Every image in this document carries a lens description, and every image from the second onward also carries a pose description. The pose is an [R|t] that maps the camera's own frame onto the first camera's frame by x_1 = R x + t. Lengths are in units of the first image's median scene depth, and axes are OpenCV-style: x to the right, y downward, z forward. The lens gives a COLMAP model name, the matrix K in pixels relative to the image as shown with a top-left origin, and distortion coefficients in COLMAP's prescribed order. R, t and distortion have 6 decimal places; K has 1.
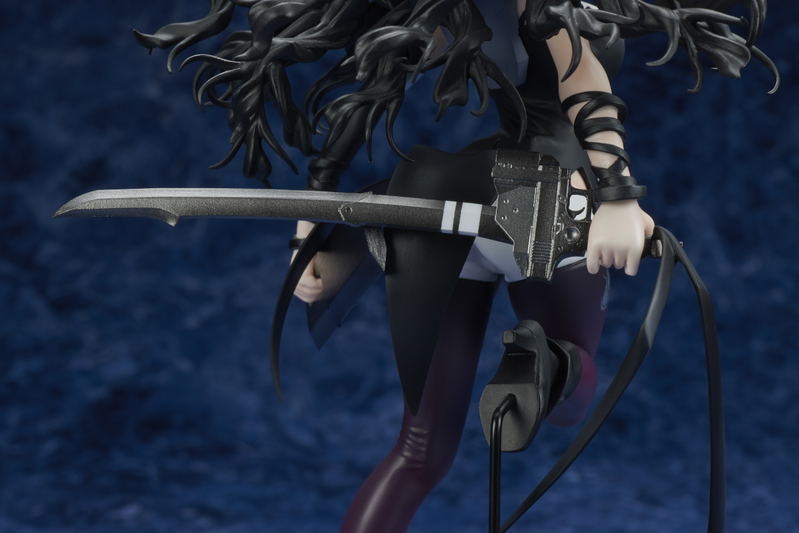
lens RADIAL K [[2340.6, 0, 399.5], [0, 2340.6, 266.5], [0, 0, 1]] dist [0.062281, 0.127814]
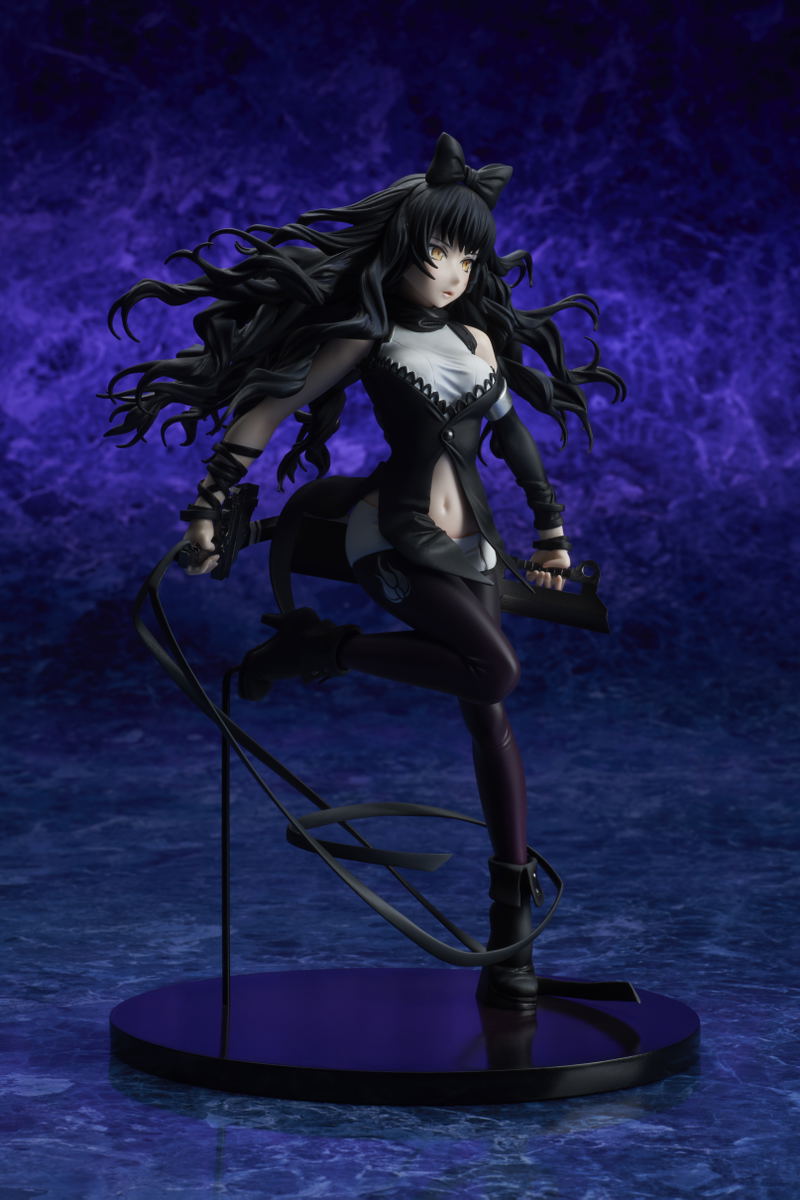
lens RADIAL K [[3247.6, 0, 406.7], [0, 3247.6, 630.8], [0, 0, 1]] dist [0.084397, -1.557460]
pose [[0.999888, -0.009589, 0.011472, -0.016061], [0.008626, 0.996658, 0.081229, -0.038647], [-0.012212, -0.081121, 0.996629, -0.274363]]
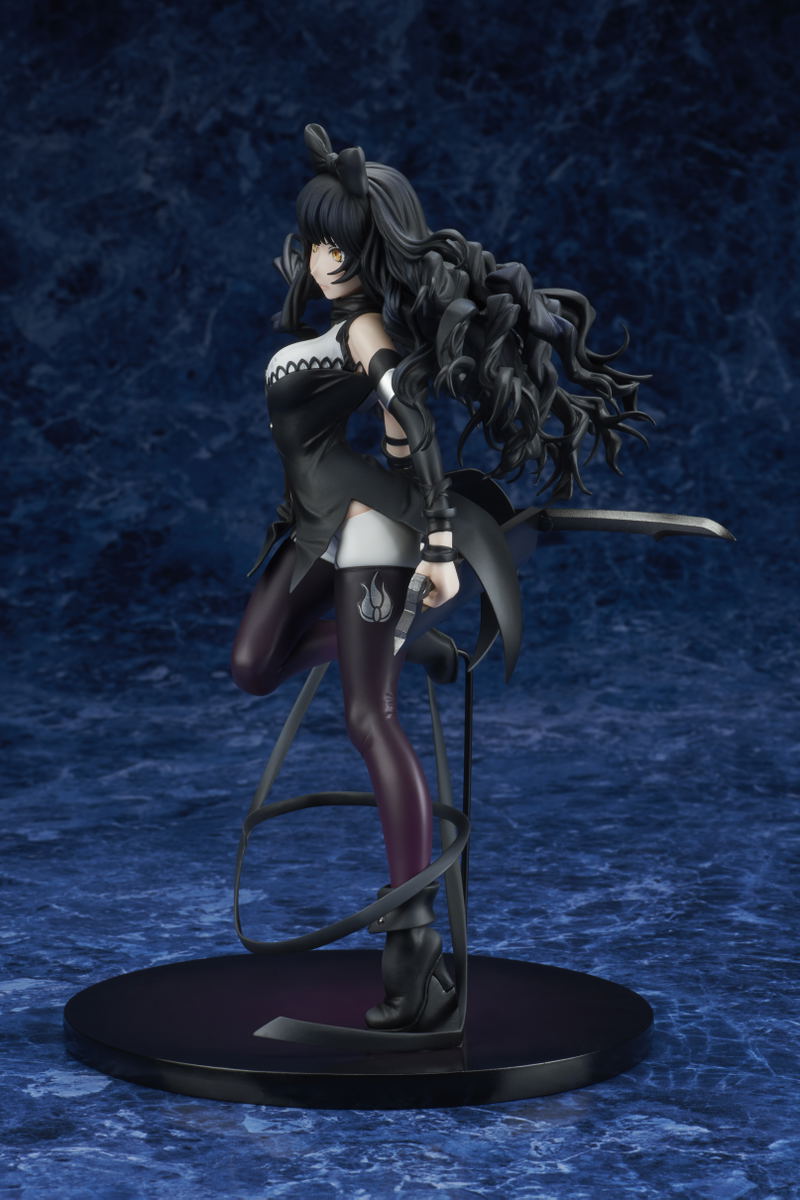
lens RADIAL K [[3247.6, 0, 406.7], [0, 3247.6, 630.8], [0, 0, 1]] dist [0.084397, -1.557460]
pose [[0.999868, -0.014419, 0.007444, -0.020241], [0.013357, 0.991806, 0.127054, -0.069026], [-0.009215, -0.126938, 0.991868, -0.271120]]
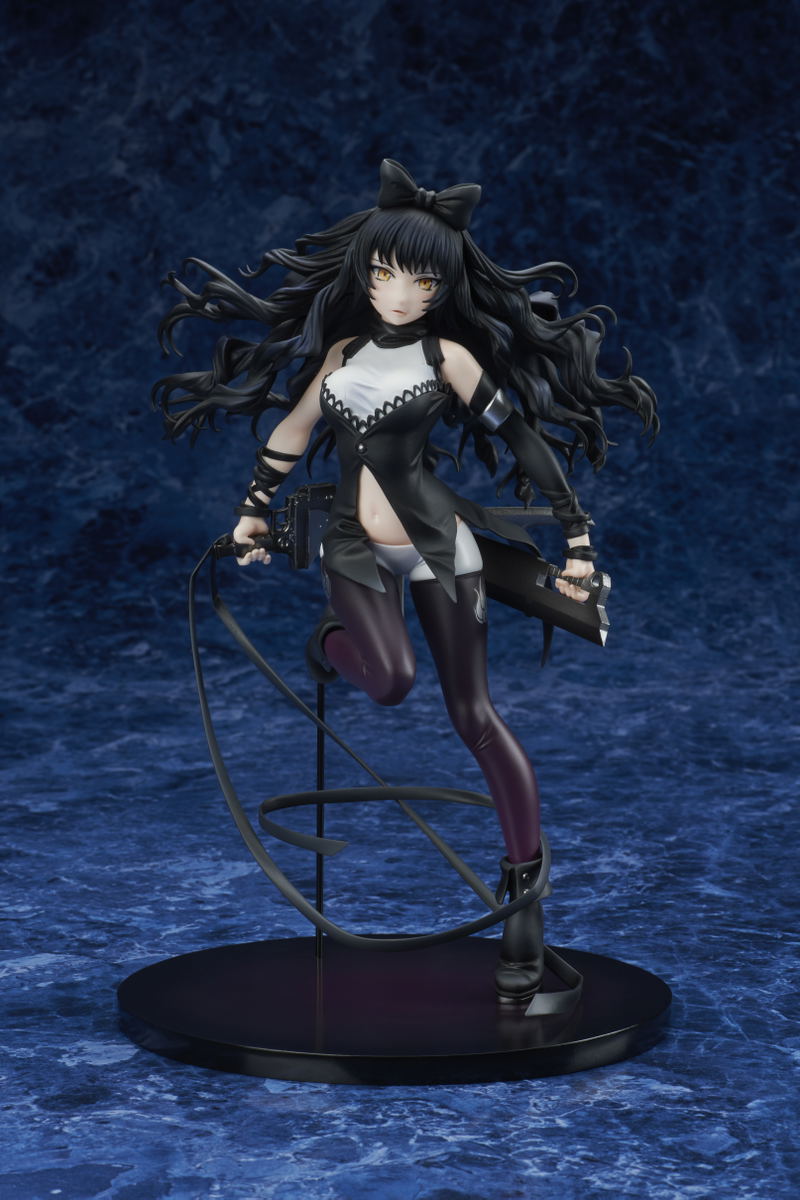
lens RADIAL K [[3247.6, 0, 406.7], [0, 3247.6, 630.8], [0, 0, 1]] dist [0.084397, -1.557460]
pose [[0.999420, -0.010427, 0.032424, -0.040131], [0.005621, 0.989427, 0.144924, -0.089316], [-0.033593, -0.144657, 0.988911, -0.323931]]
